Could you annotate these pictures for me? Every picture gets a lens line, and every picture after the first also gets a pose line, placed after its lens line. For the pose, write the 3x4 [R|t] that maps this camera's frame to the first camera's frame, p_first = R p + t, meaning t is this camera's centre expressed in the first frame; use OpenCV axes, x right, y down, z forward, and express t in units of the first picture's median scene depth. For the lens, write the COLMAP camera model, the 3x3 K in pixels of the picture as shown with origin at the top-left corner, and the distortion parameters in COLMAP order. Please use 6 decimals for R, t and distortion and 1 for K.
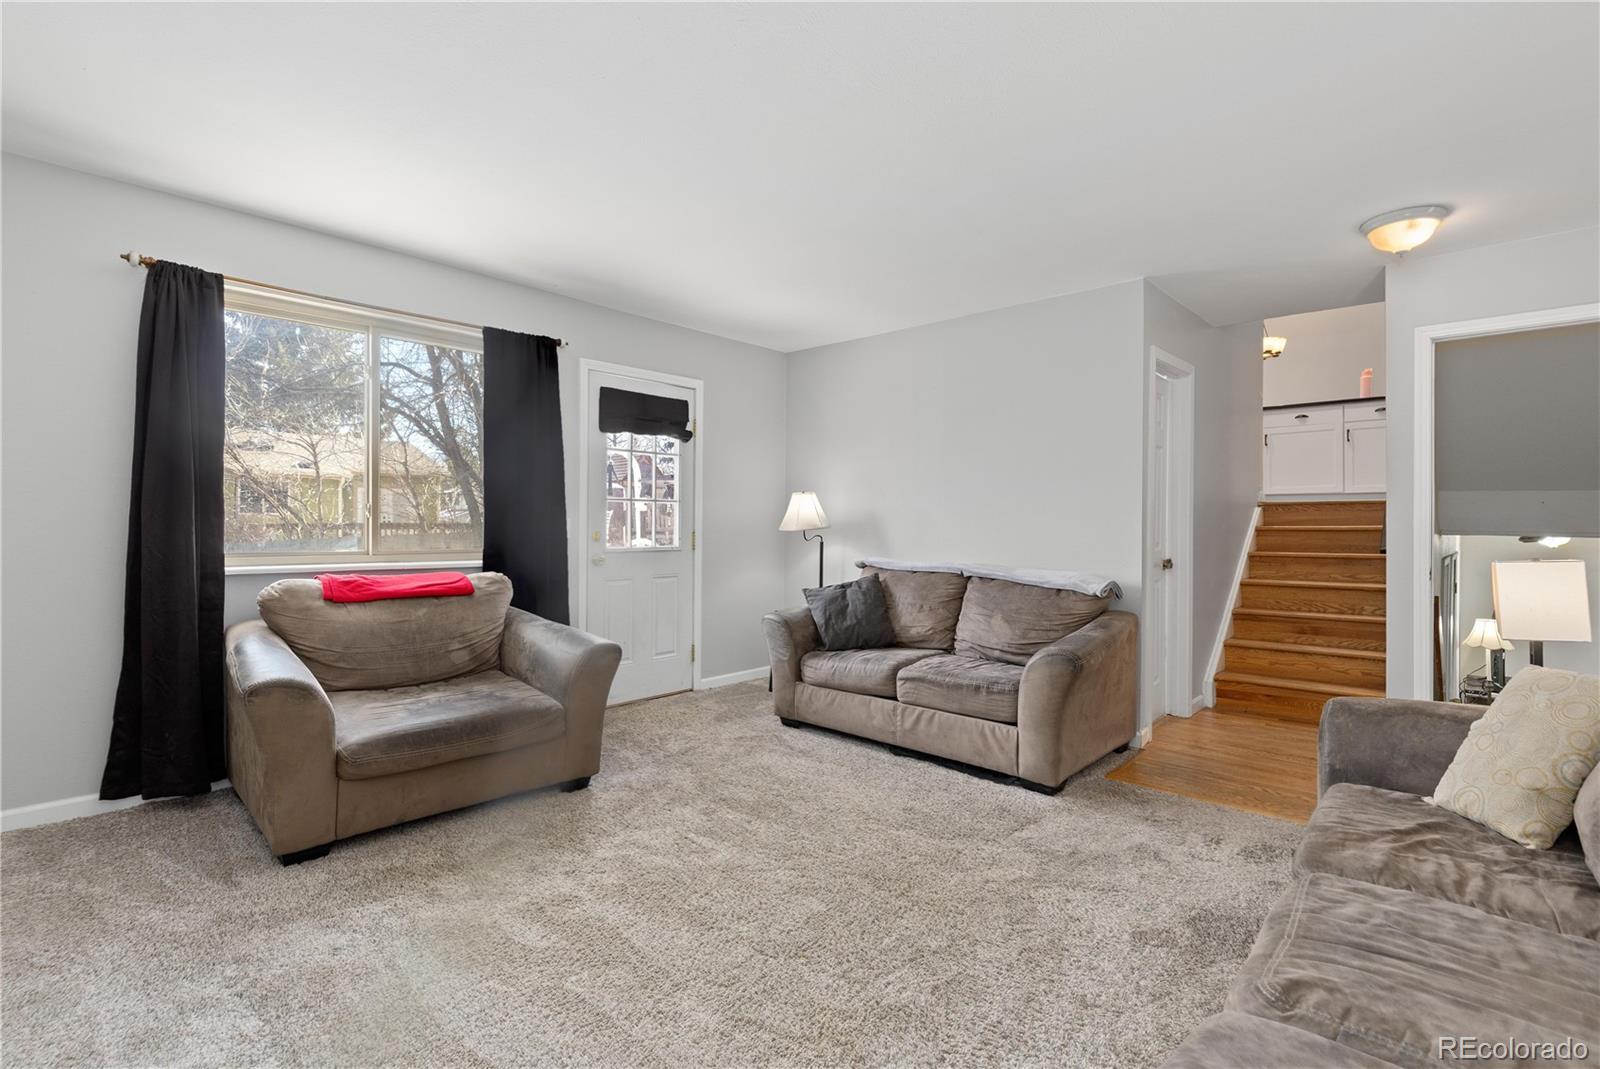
lens RADIAL K [[731.5, 0, 788.2], [0, 731.5, 535.7], [0, 0, 1]] dist [0.009444, -0.002359]
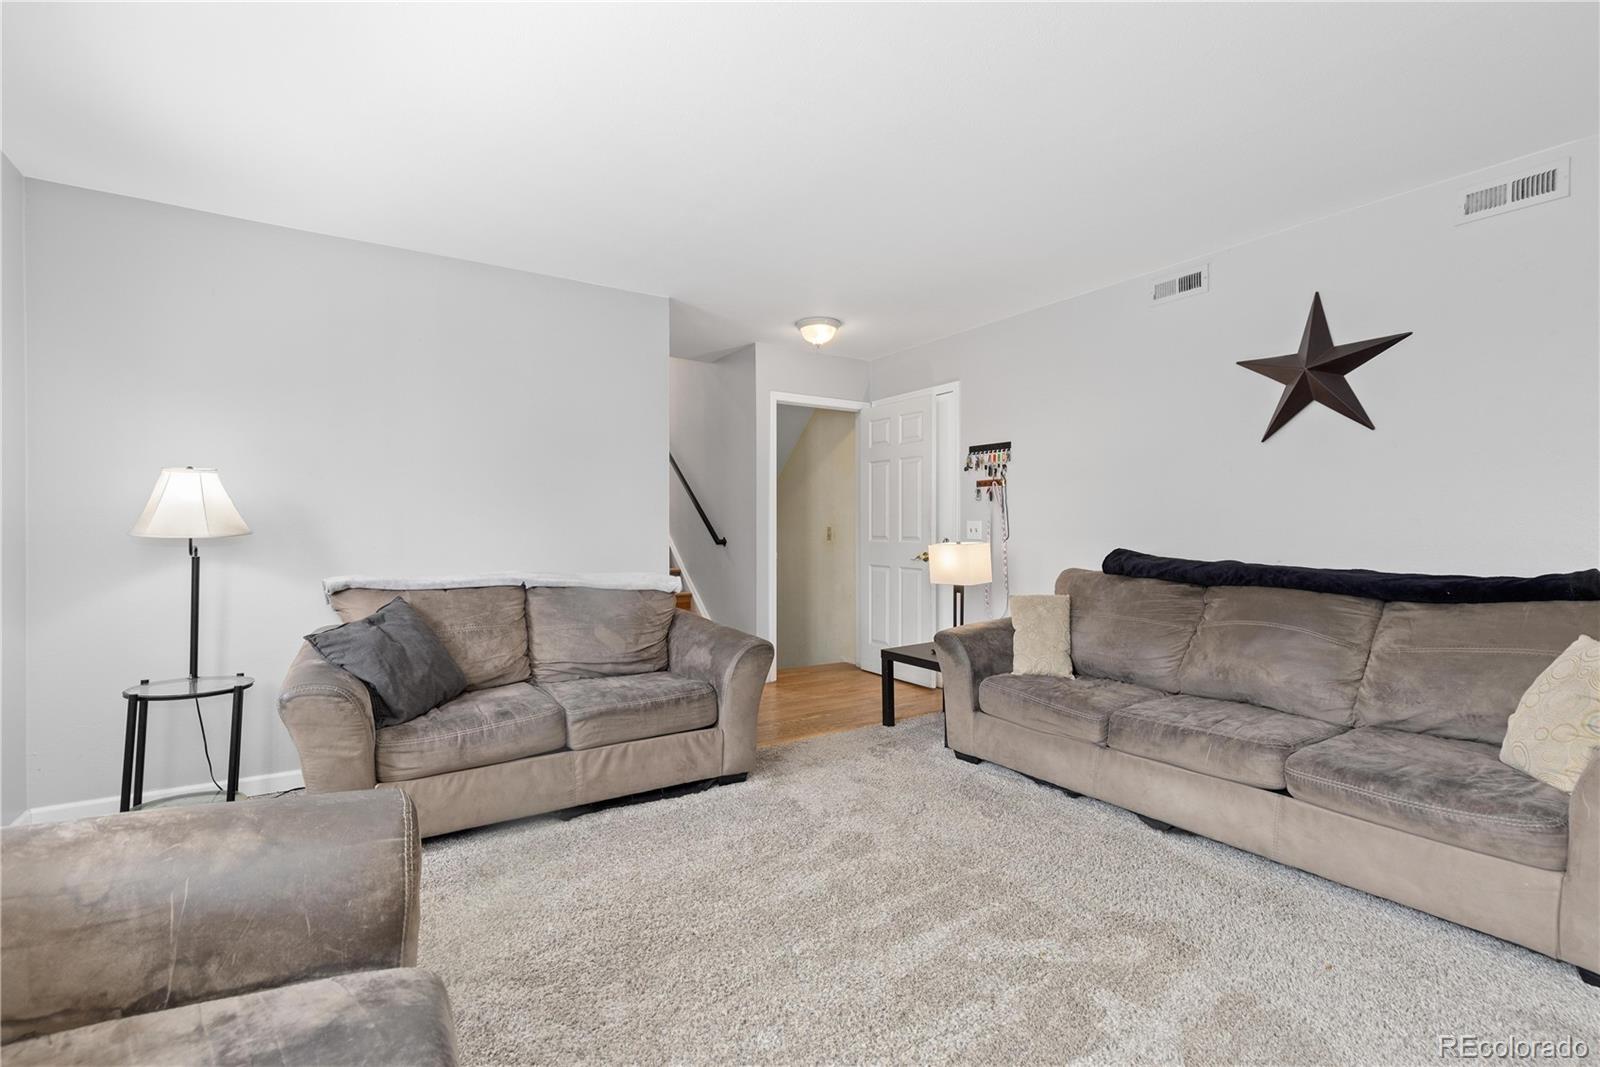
lens RADIAL K [[731.5, 0, 789.7], [0, 731.5, 532.6], [0, 0, 1]] dist [0.009444, -0.002359]
pose [[0.241364, -0.015865, 0.970305, -0.576889], [0.015865, 0.999797, 0.012401, -0.014896], [-0.970305, 0.012401, 0.241567, 0.601237]]
